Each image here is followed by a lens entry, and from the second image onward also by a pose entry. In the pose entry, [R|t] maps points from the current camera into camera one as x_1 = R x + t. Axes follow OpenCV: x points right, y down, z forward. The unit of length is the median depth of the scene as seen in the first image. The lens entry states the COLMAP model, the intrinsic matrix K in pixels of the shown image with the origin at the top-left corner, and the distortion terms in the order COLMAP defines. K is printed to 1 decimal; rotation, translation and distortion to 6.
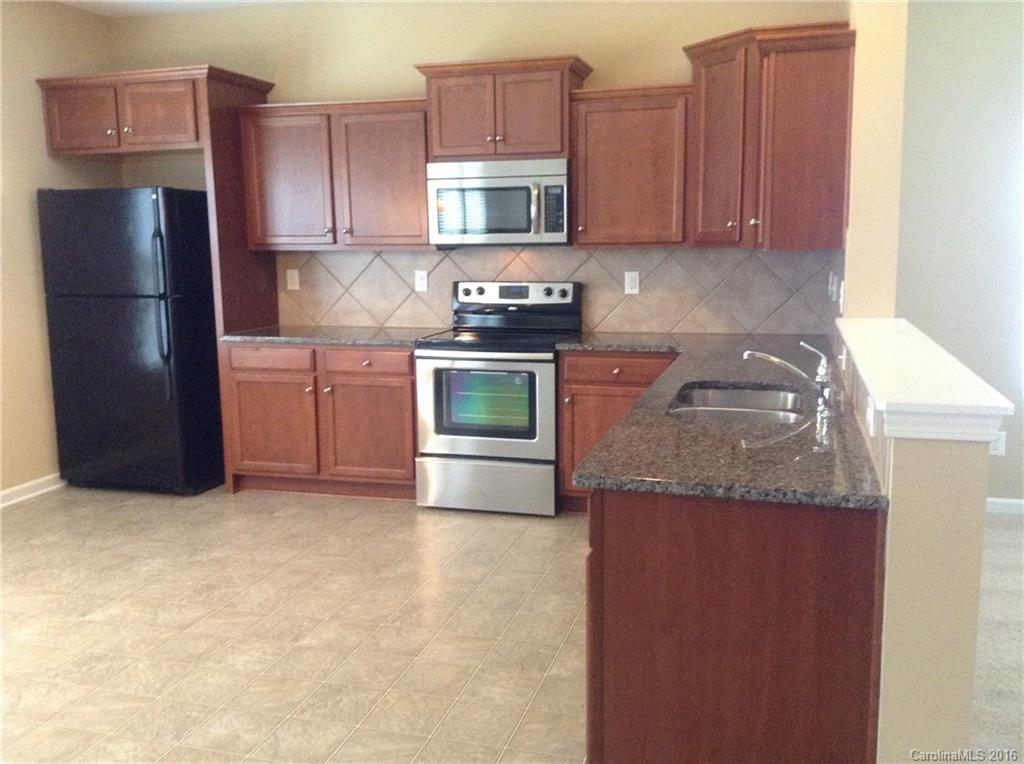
lens RADIAL K [[910.6, 0, 512.0], [0, 910.6, 382.0], [0, 0, 1]] dist [0.190633, -0.372369]
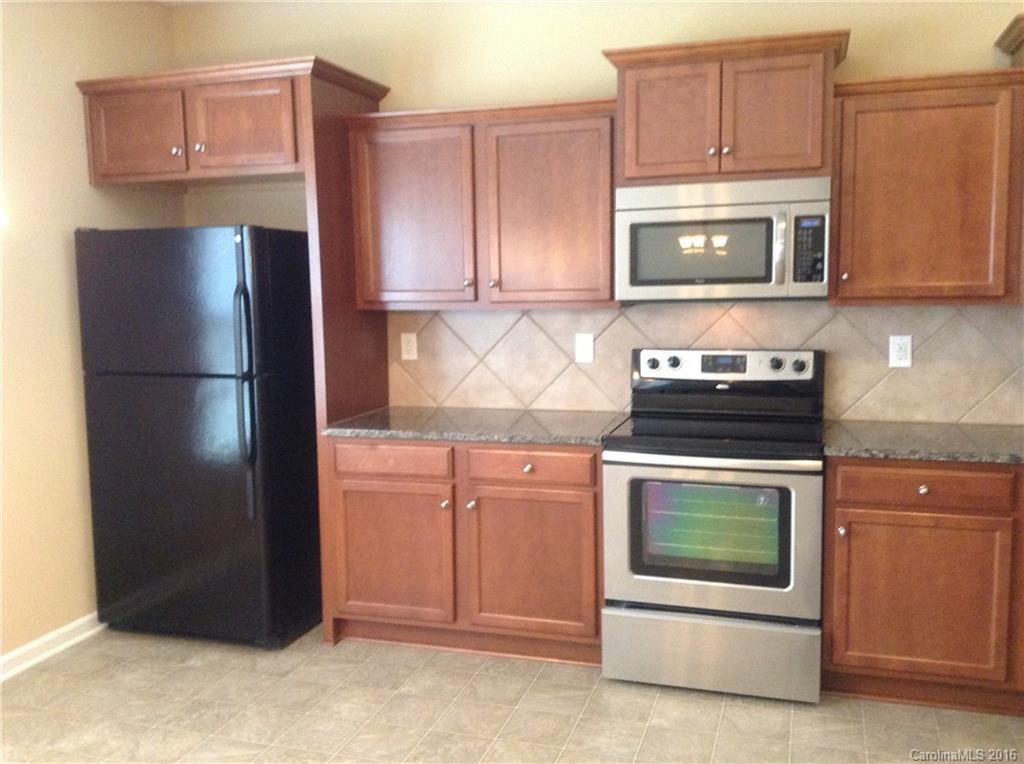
lens RADIAL K [[921.3, 0, 512.0], [0, 921.3, 382.0], [0, 0, 1]] dist [0.220026, -0.539668]
pose [[0.999795, -0.003265, -0.019960, -0.155028], [0.002443, 0.999153, -0.041076, -0.057089], [0.020077, 0.041019, 0.998957, 0.279390]]
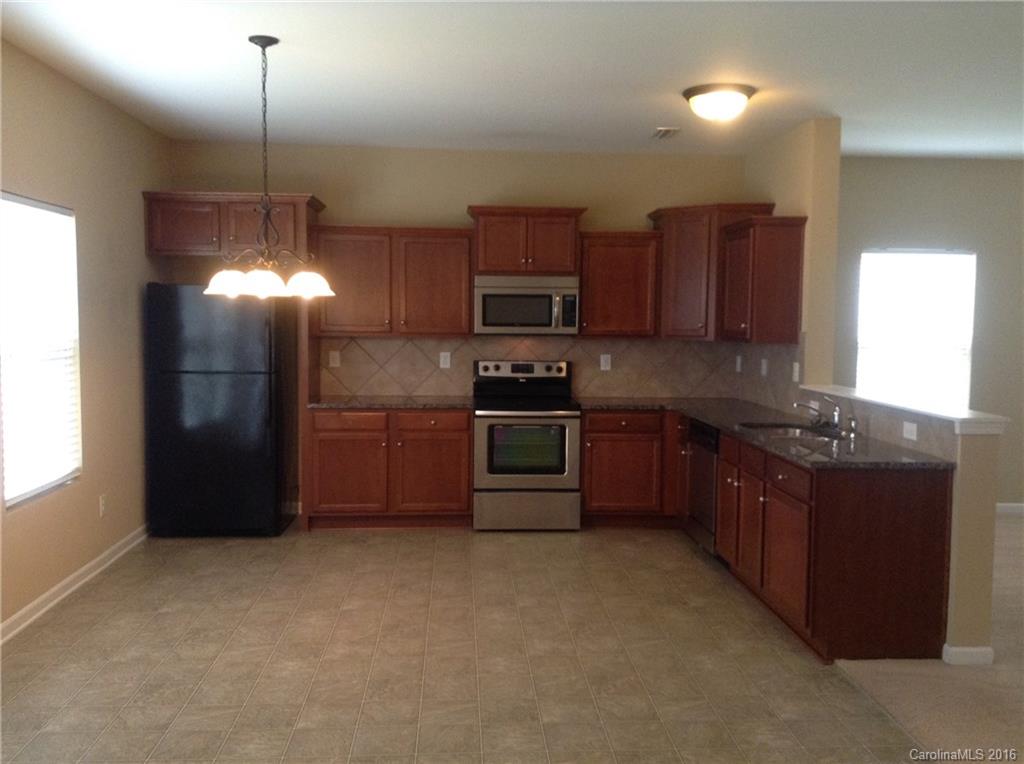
lens RADIAL K [[910.6, 0, 512.0], [0, 910.6, 382.0], [0, 0, 1]] dist [0.190633, -0.372369]
pose [[0.939712, -0.003601, 0.341949, -0.493195], [0.031581, 0.996585, -0.076292, 0.024738], [-0.340507, 0.082492, 0.936616, -0.267942]]
